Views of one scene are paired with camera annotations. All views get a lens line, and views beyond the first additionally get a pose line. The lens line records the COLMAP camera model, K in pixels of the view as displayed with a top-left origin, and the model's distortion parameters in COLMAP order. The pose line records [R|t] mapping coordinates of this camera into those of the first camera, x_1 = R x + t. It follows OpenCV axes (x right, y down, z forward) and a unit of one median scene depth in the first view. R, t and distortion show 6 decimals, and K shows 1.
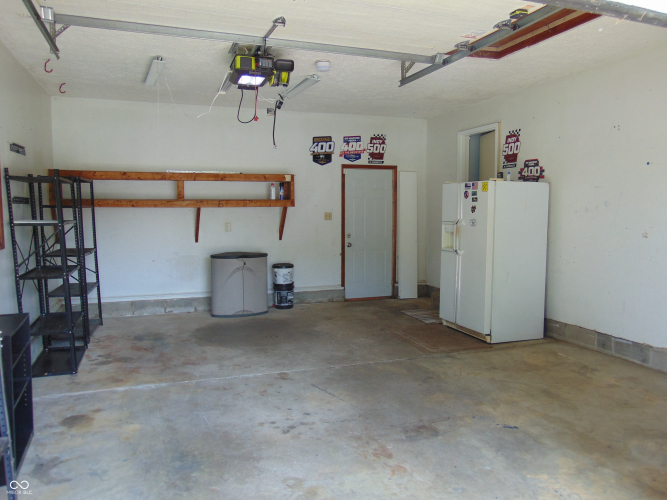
lens RADIAL K [[522.3, 0, 333.5], [0, 522.3, 250.1], [0, 0, 1]] dist [-0.051257, 0.057627]
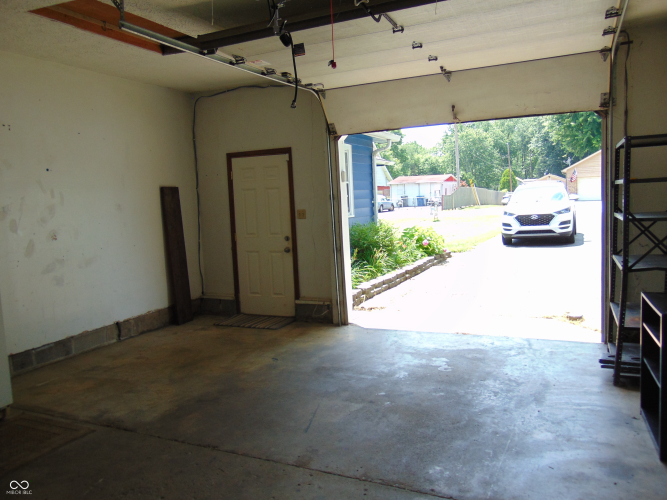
lens RADIAL K [[522.3, 0, 334.1], [0, 522.3, 252.2], [0, 0, 1]] dist [-0.051257, 0.057627]
pose [[-0.699022, -0.046235, 0.713604, -0.554012], [0.106193, 0.980132, 0.167527, -0.115509], [-0.707171, 0.192885, -0.680224, 1.317941]]
